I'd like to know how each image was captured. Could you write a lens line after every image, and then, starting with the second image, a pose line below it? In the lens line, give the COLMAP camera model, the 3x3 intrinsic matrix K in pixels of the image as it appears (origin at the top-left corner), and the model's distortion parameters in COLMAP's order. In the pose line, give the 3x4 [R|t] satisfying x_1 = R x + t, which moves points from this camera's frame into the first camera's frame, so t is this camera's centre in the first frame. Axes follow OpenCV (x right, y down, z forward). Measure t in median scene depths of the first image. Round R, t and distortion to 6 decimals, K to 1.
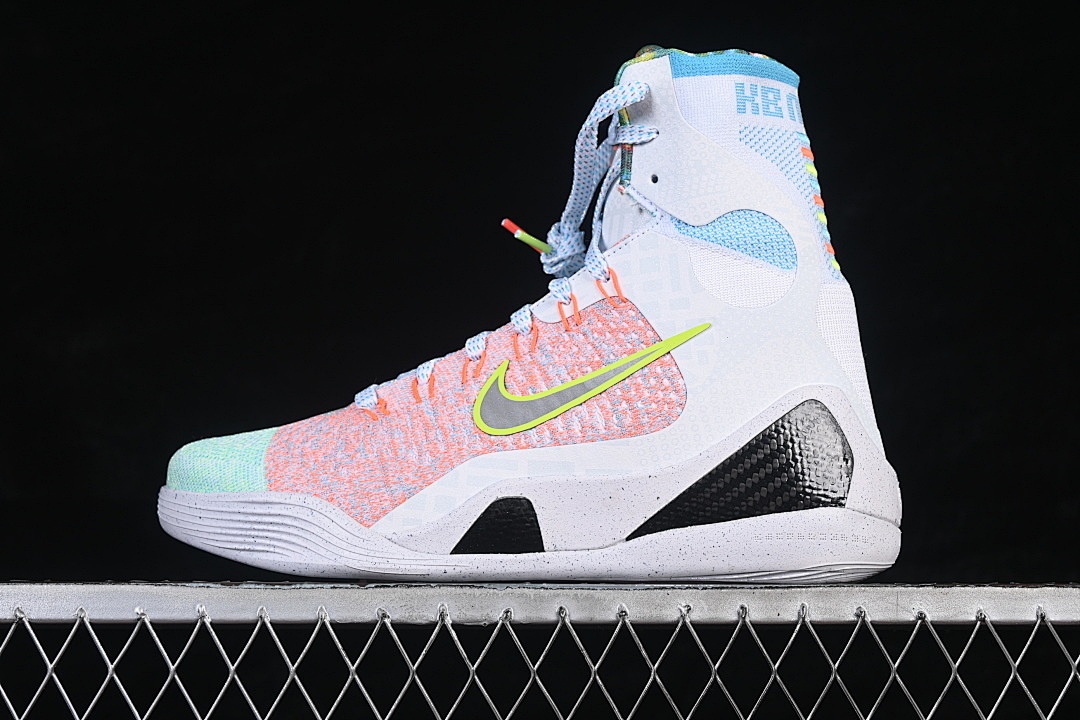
lens RADIAL K [[2333.1, 0, 540.0], [0, 2333.1, 360.0], [0, 0, 1]] dist [0.023633, 0.380891]
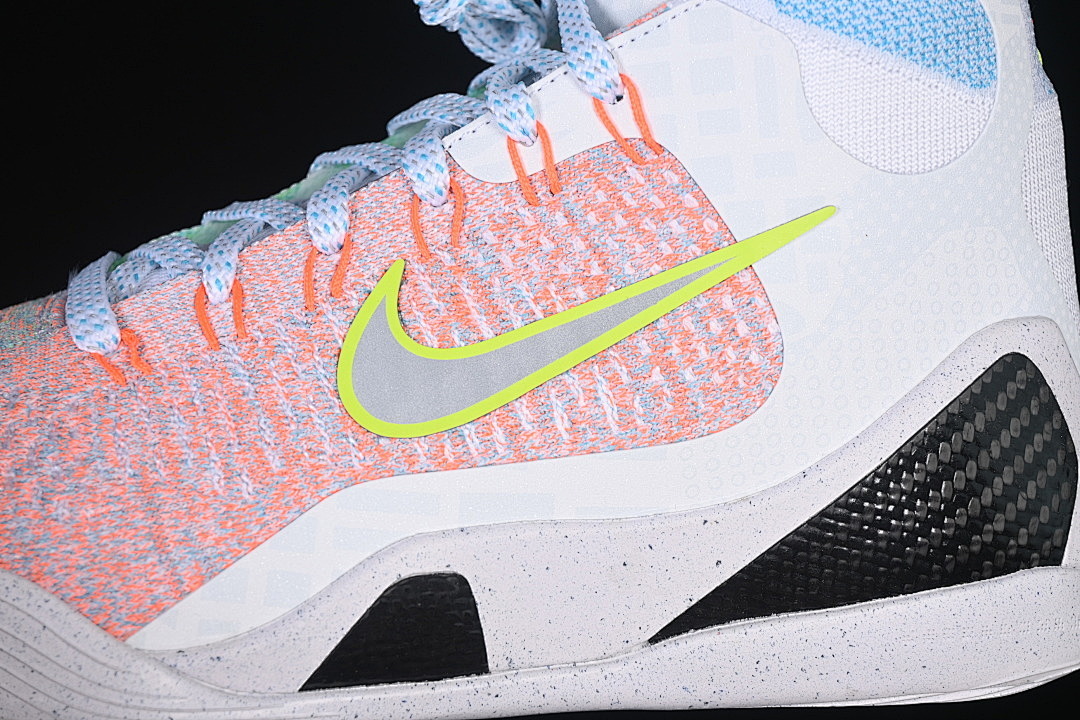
lens RADIAL K [[2333.1, 0, 540.0], [0, 2333.1, 360.0], [0, 0, 1]] dist [0.023633, 0.380891]
pose [[0.974844, -0.012271, 0.222549, -0.094540], [-0.048212, 0.963236, 0.264297, -0.109672], [-0.217610, -0.268377, 0.938413, 0.547070]]
